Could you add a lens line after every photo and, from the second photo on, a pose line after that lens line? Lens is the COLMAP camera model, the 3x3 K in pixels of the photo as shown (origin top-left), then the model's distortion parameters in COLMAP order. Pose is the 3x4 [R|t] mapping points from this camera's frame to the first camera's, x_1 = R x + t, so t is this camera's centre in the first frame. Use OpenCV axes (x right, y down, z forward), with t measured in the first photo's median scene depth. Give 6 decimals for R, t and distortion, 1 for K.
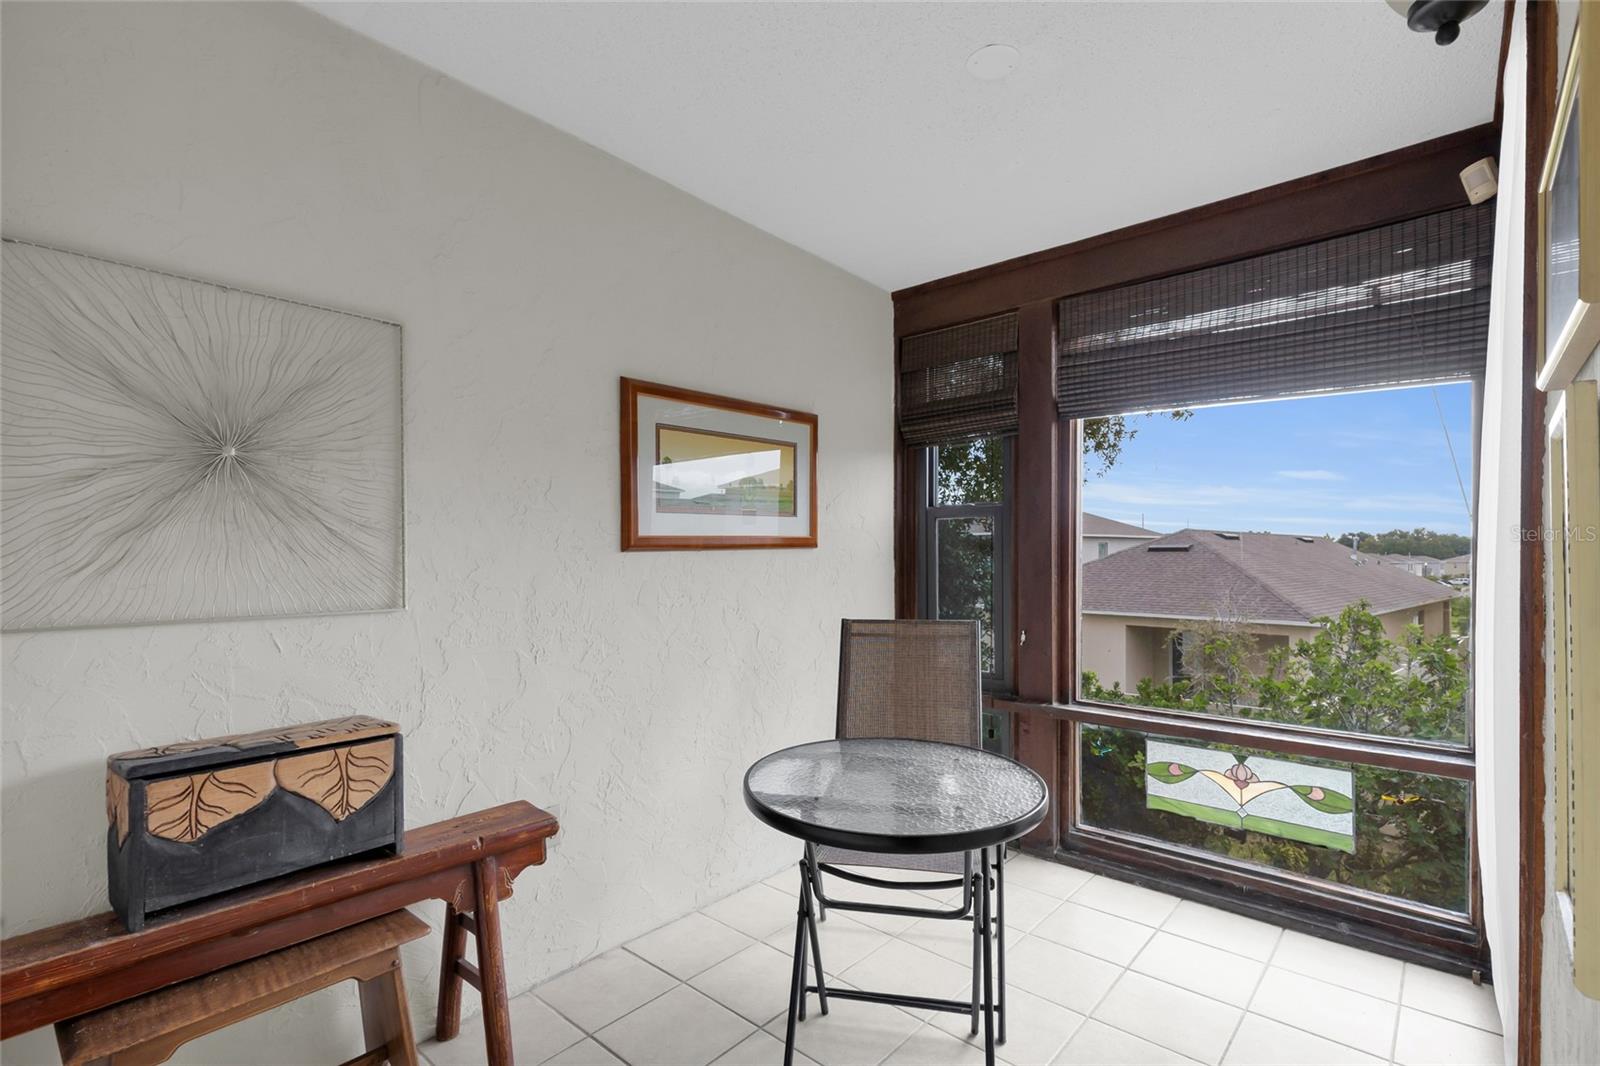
lens RADIAL K [[745.7, 0, 801.5], [0, 745.7, 539.8], [0, 0, 1]] dist [-0.000176, -0.000014]
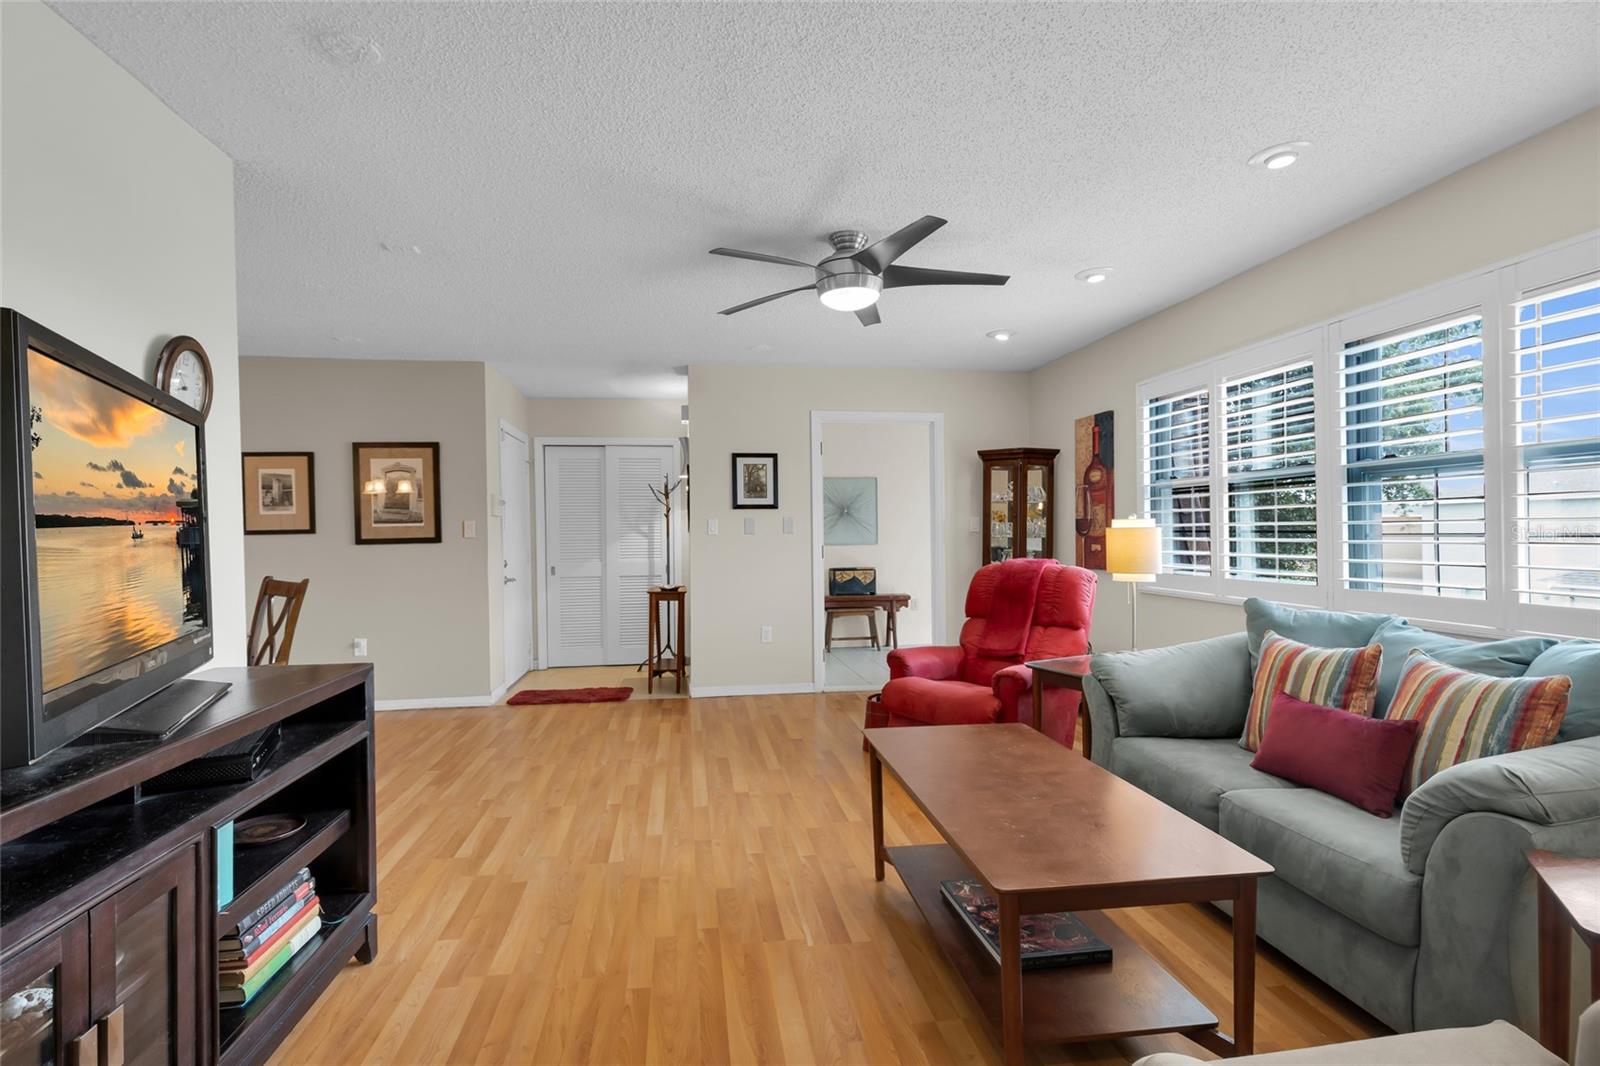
lens RADIAL K [[748.8, 0, 802.8], [0, 748.8, 536.9], [0, 0, 1]] dist [0.001854, 0.001550]
pose [[0.767521, -0.001673, -0.641022, 2.042671], [0.013710, 0.999811, 0.013806, -0.020676], [0.640877, -0.019385, 0.767398, -2.783182]]
